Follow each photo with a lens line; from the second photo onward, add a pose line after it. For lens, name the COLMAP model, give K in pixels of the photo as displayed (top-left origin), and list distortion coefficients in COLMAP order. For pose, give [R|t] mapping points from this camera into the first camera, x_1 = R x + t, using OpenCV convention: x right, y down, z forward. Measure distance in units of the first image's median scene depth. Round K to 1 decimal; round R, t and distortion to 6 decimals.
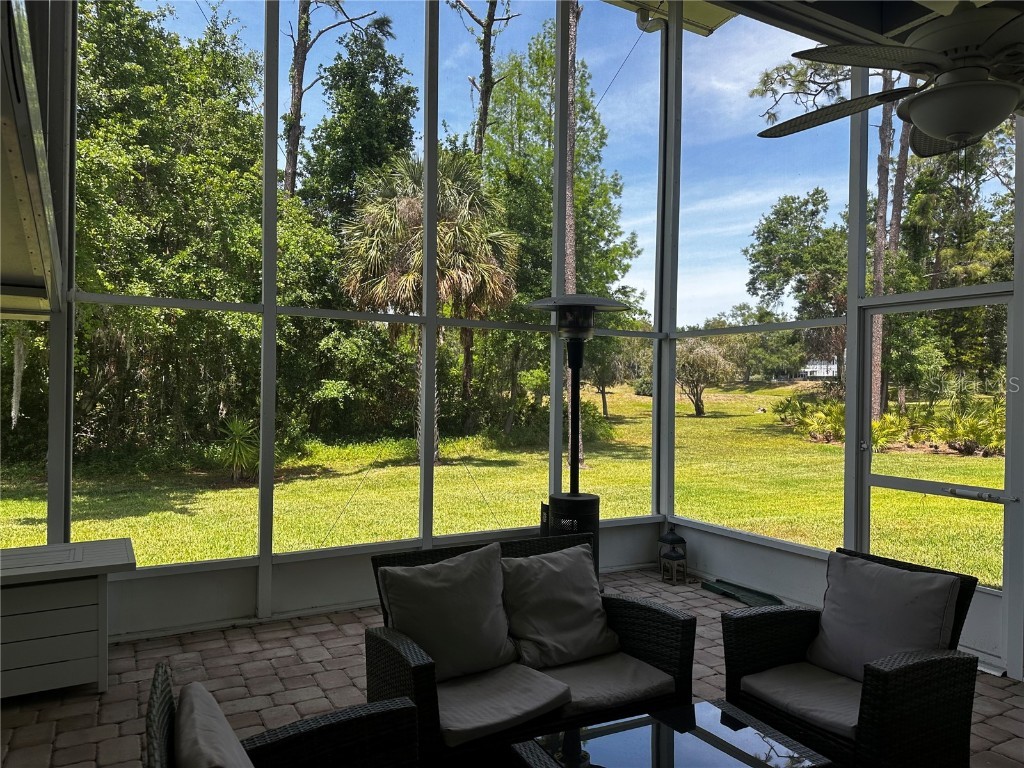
lens RADIAL K [[718.3, 0, 509.8], [0, 718.3, 385.6], [0, 0, 1]] dist [0.010742, -0.008159]
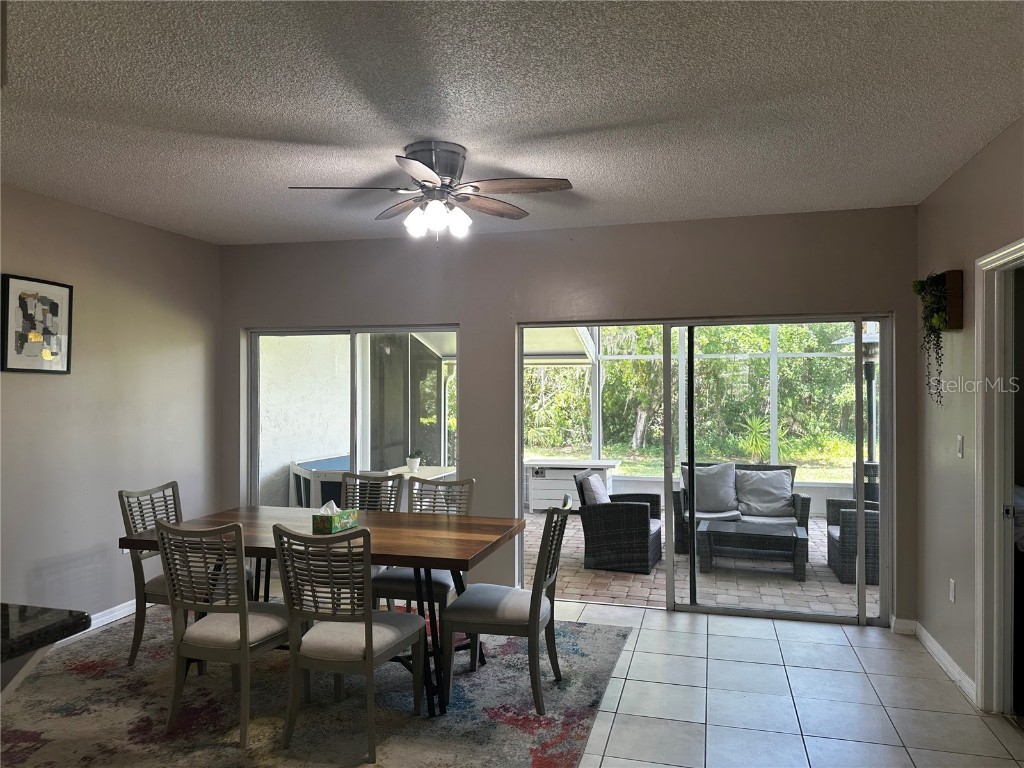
lens RADIAL K [[718.3, 0, 514.7], [0, 718.3, 385.1], [0, 0, 1]] dist [0.010742, -0.008159]
pose [[0.716759, -0.019294, -0.697054, 1.115581], [0.016946, 0.999804, -0.010248, -0.025522], [0.697115, -0.004467, 0.716946, -1.202923]]
